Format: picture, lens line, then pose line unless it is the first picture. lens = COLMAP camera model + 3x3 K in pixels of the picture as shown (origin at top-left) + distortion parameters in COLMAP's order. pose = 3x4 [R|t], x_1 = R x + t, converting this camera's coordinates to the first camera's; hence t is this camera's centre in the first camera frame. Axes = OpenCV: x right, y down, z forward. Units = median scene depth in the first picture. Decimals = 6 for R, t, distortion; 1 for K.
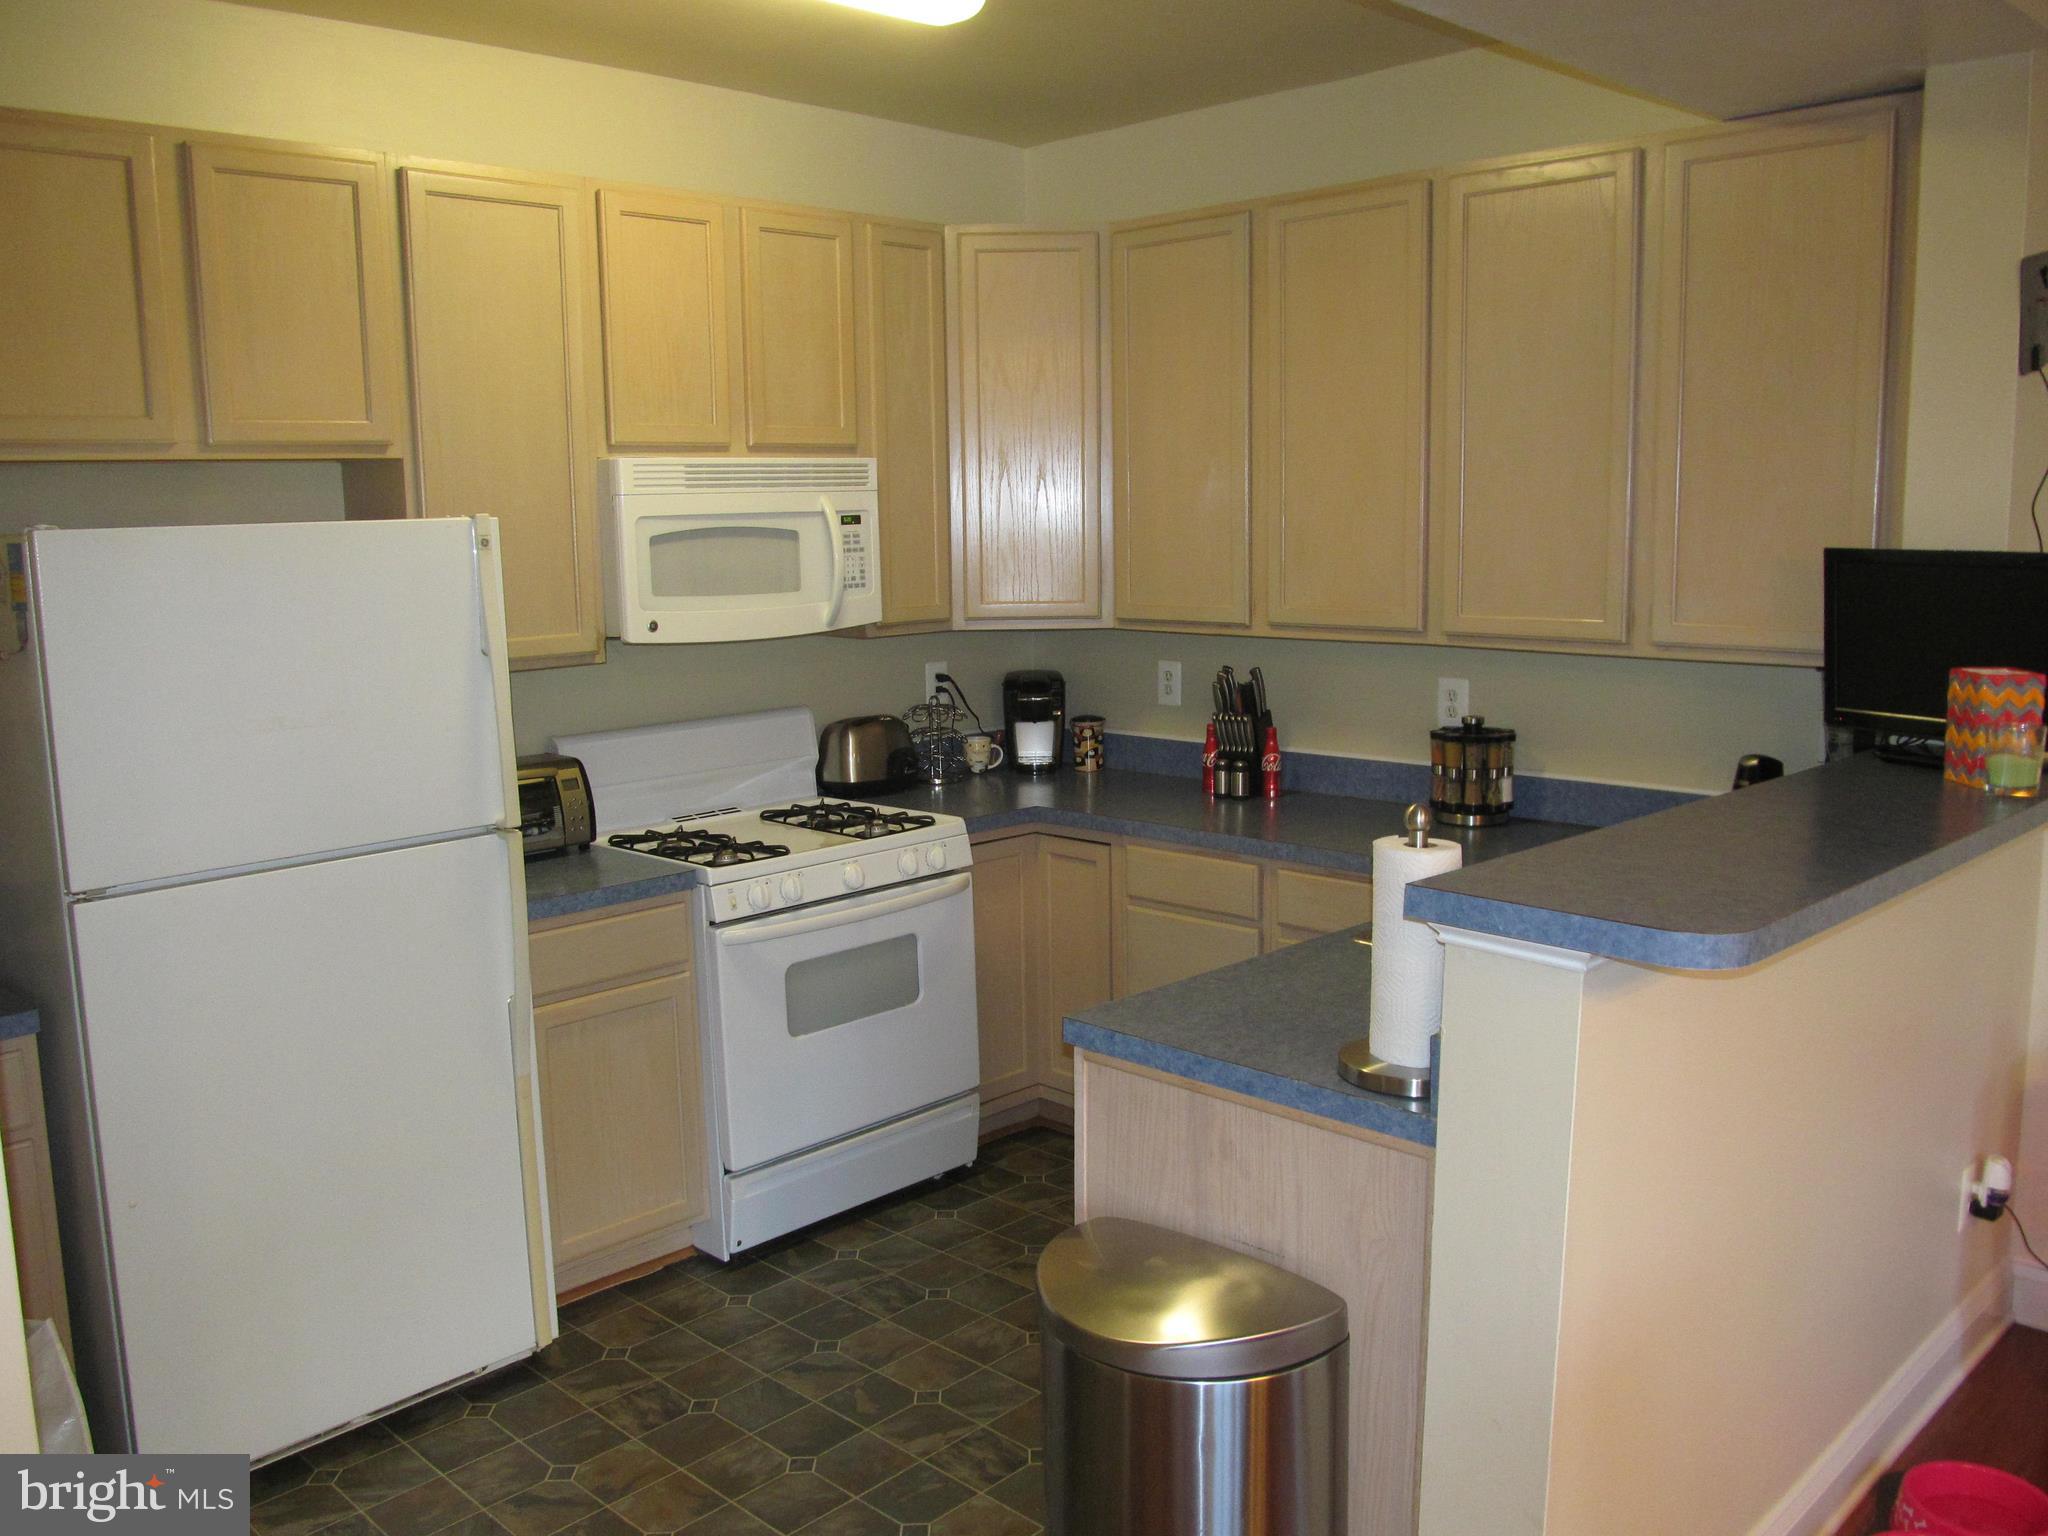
lens RADIAL K [[1709.5, 0, 1038.2], [0, 1709.5, 756.6], [0, 0, 1]] dist [-0.062291, 0.027958]
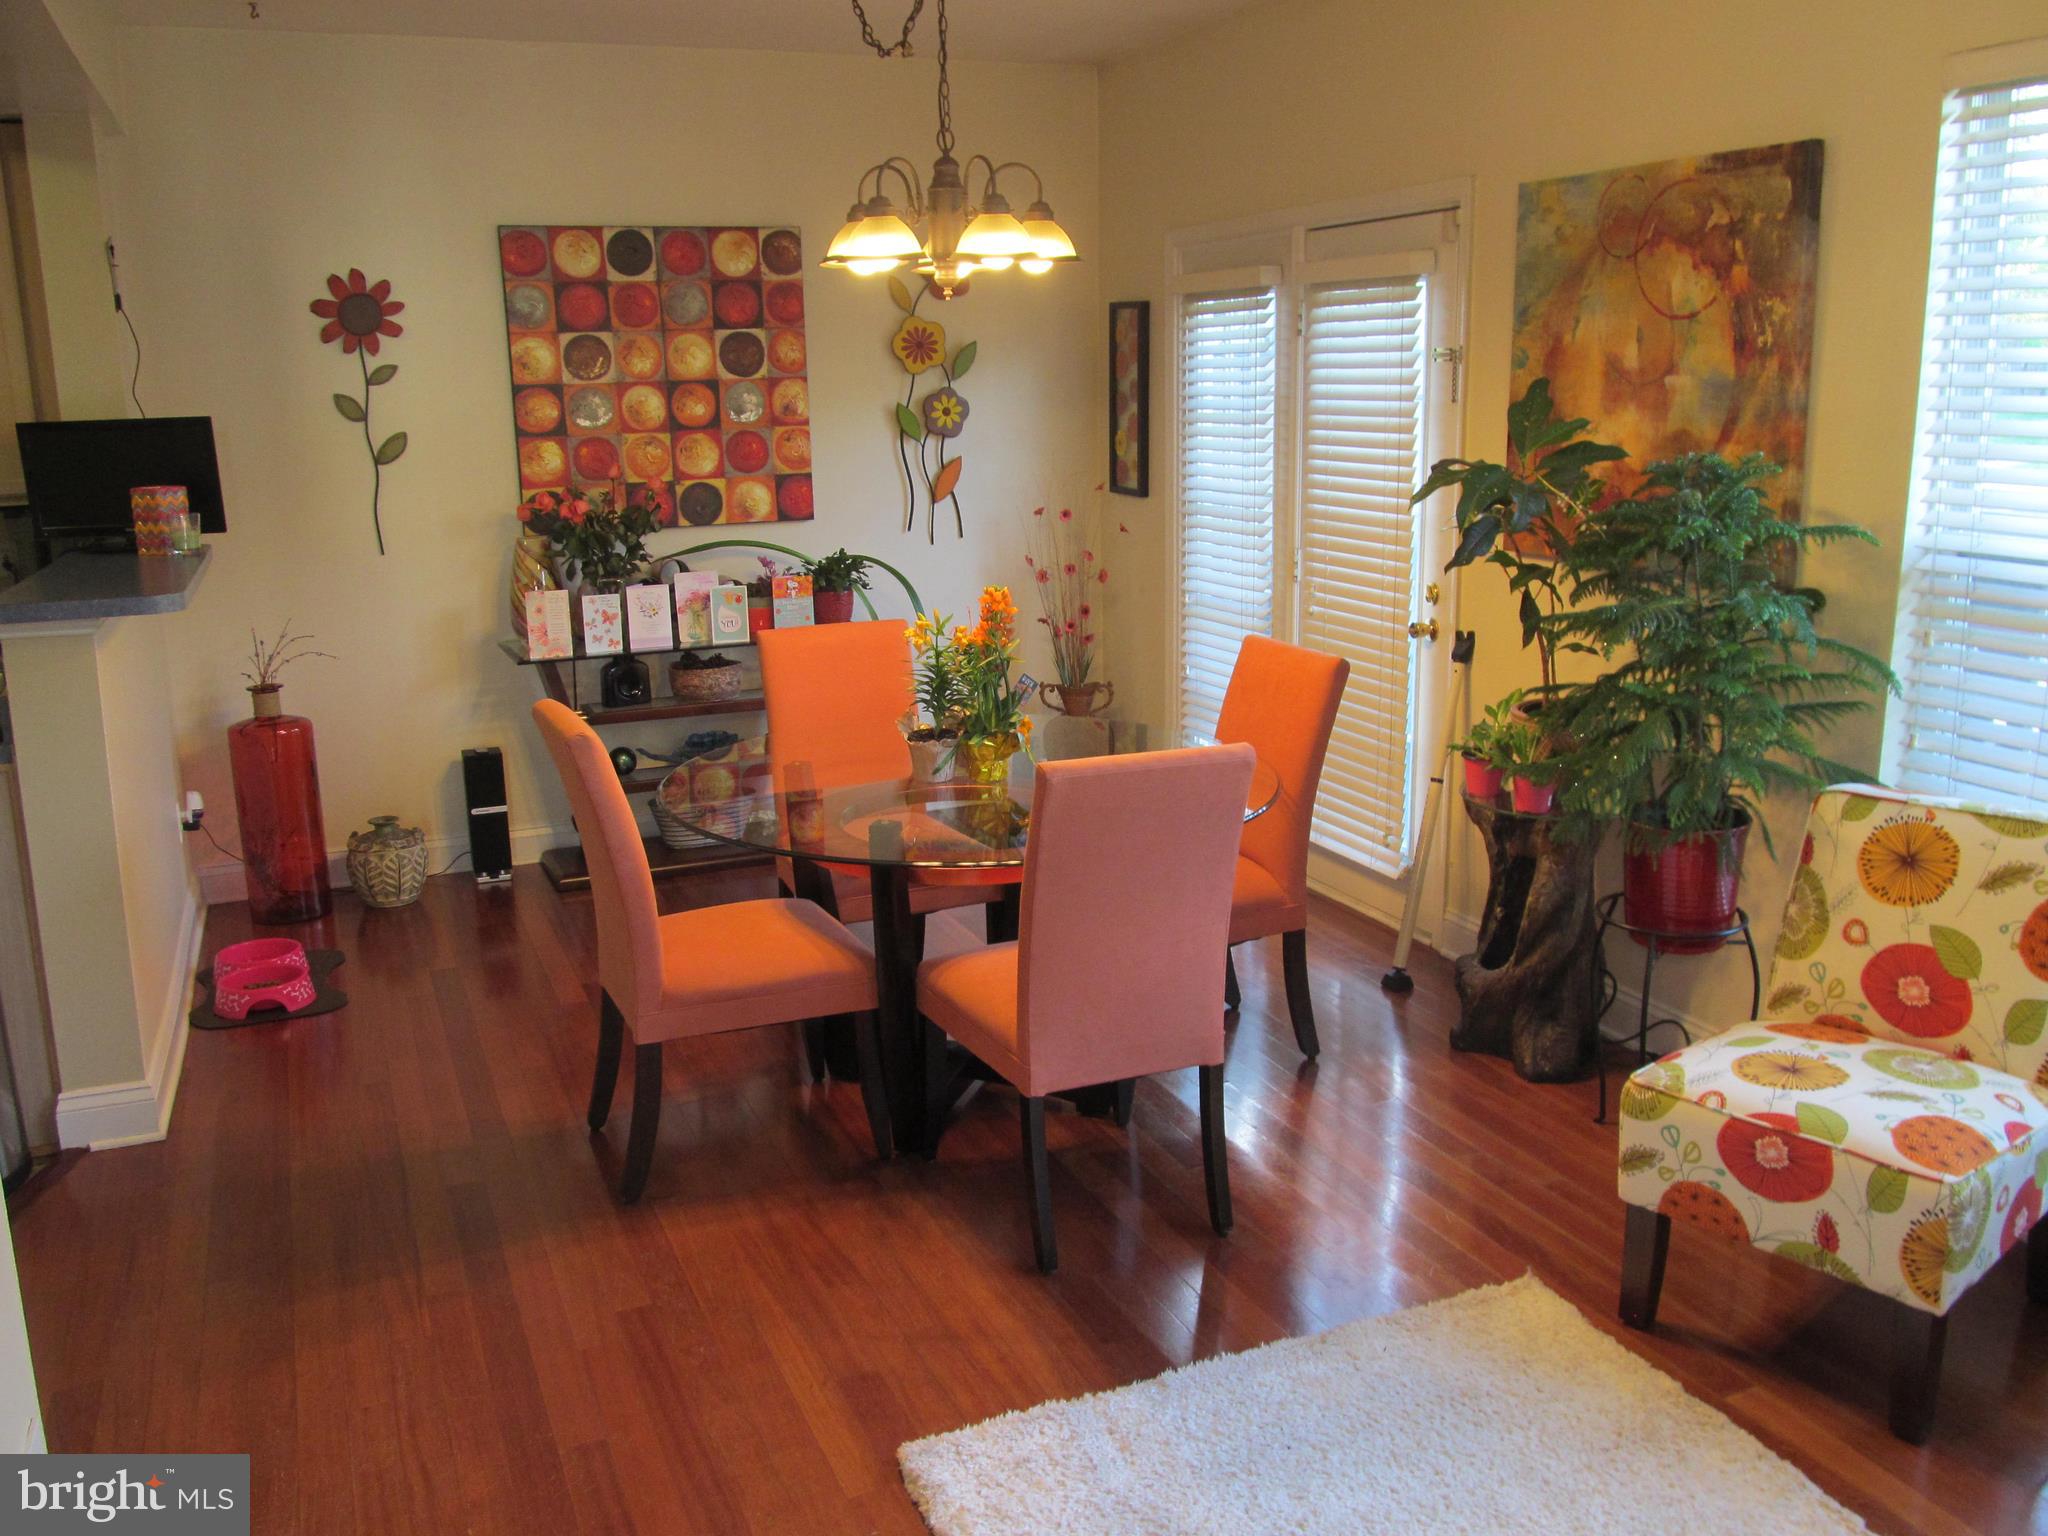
lens RADIAL K [[1709.5, 0, 1016.7], [0, 1709.5, 760.6], [0, 0, 1]] dist [-0.062291, 0.027958]
pose [[0.383871, -0.197885, 0.901934, -0.550664], [0.151322, 0.977043, 0.149960, 0.076277], [-0.910903, 0.078917, 0.405002, -0.373852]]
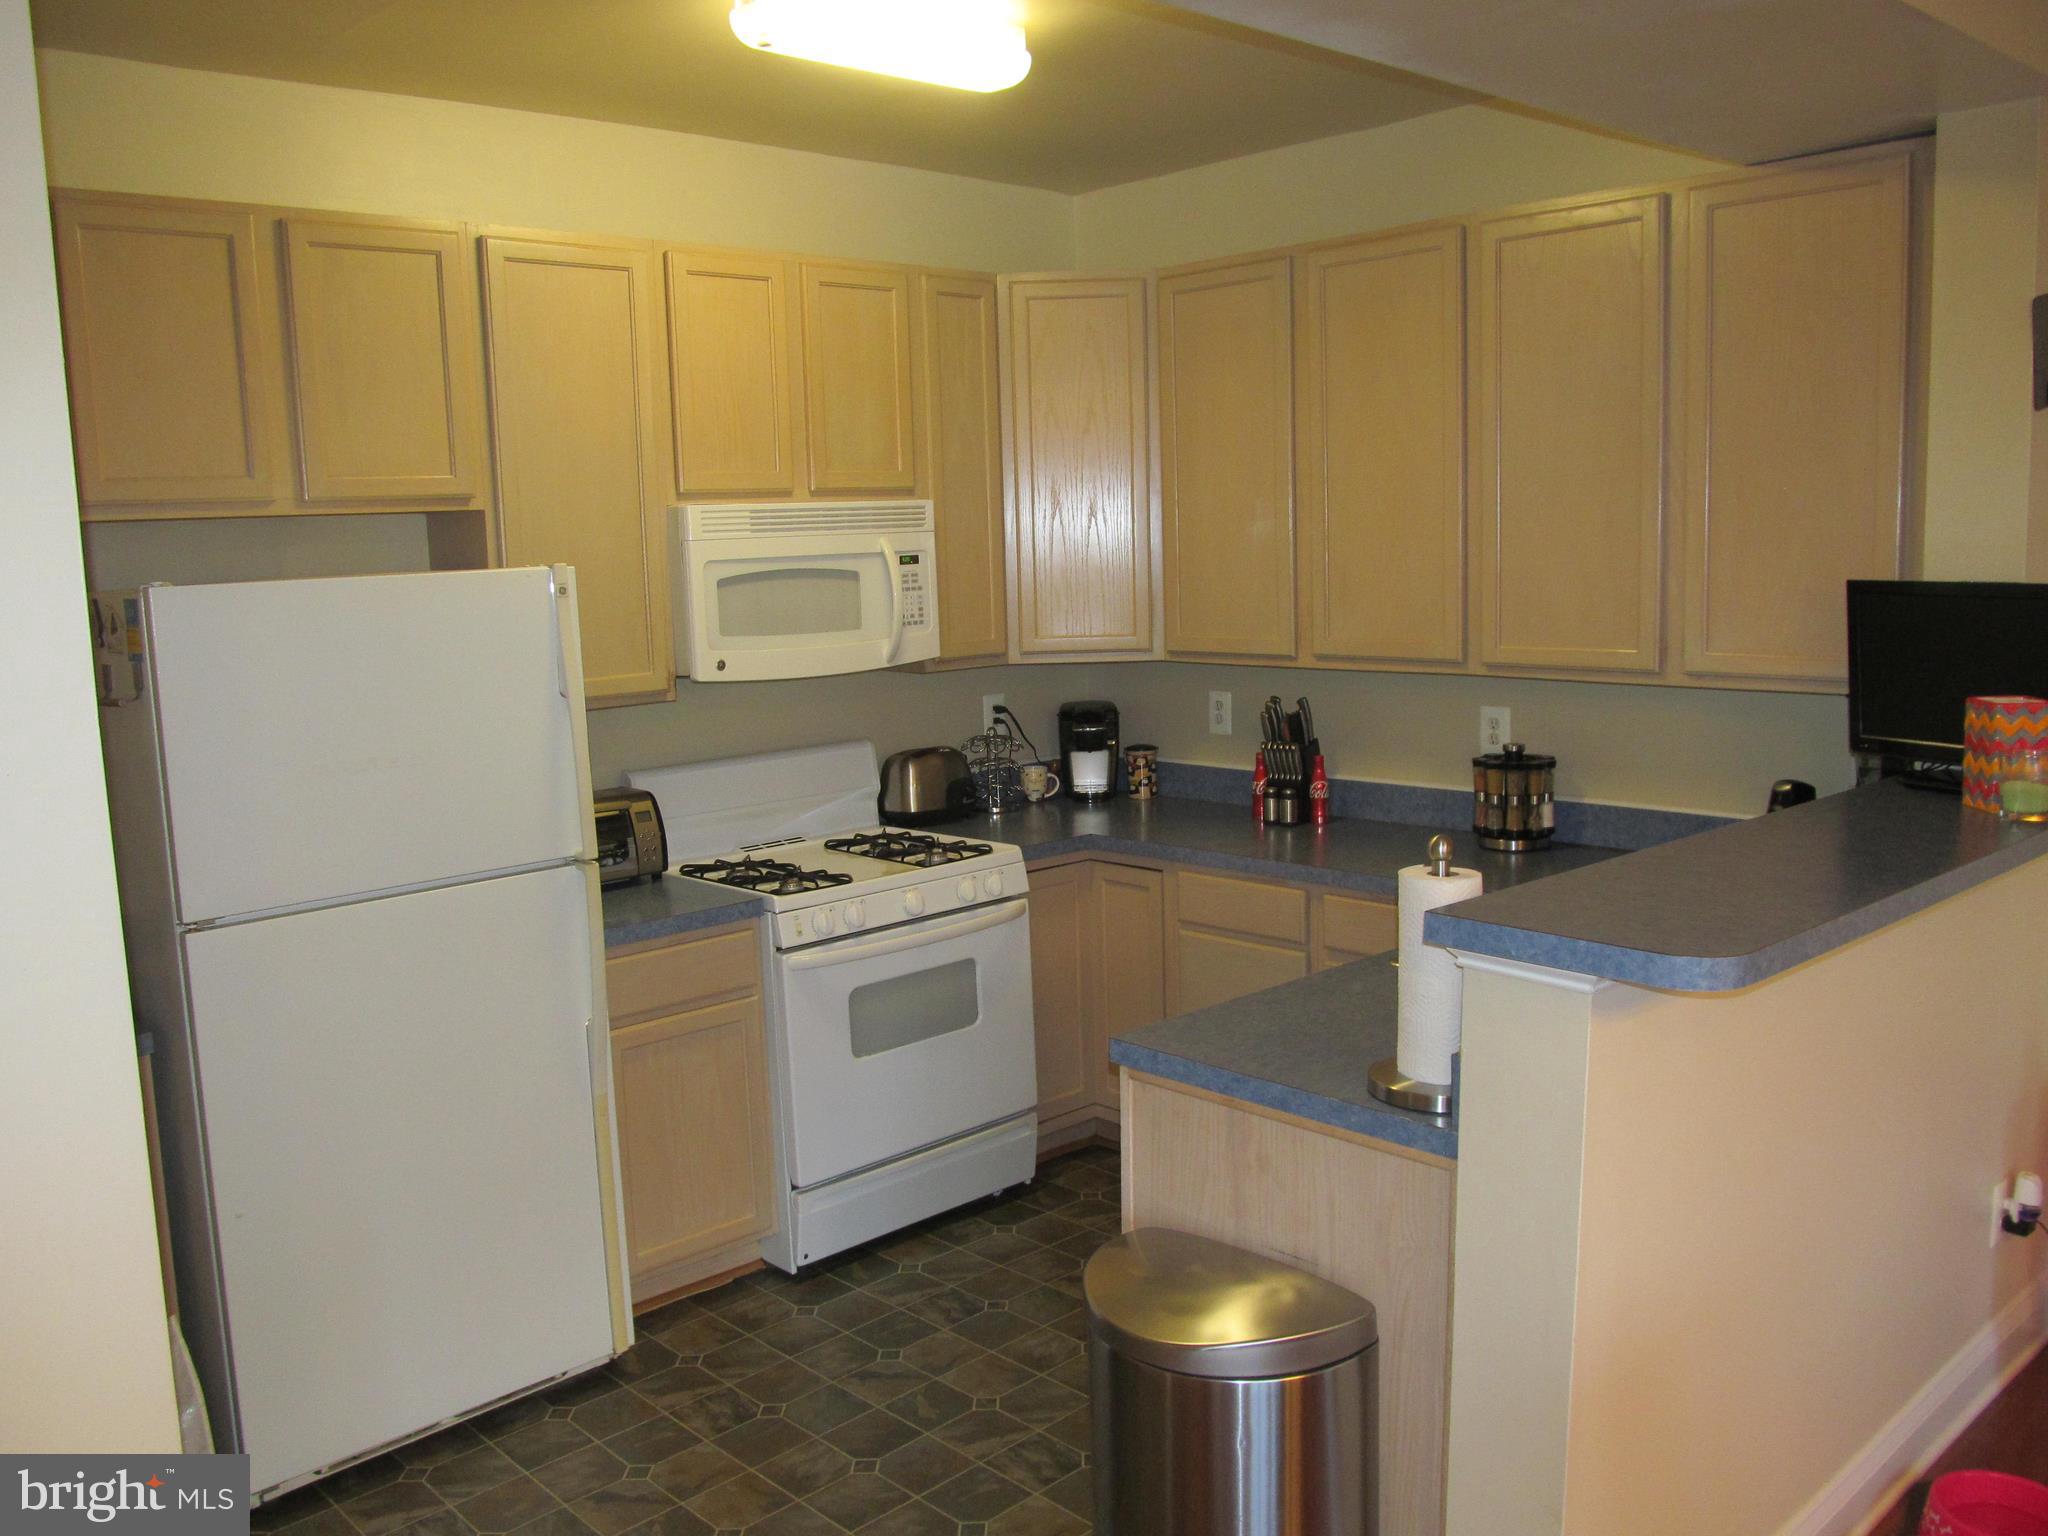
lens RADIAL K [[1709.5, 0, 1032.3], [0, 1709.5, 757.1], [0, 0, 1]] dist [-0.062291, 0.027958]
pose [[0.999083, -0.008322, -0.042001, 0.009946], [0.007786, 0.999886, -0.012916, -0.005595], [0.042104, 0.012577, 0.999034, -0.043198]]
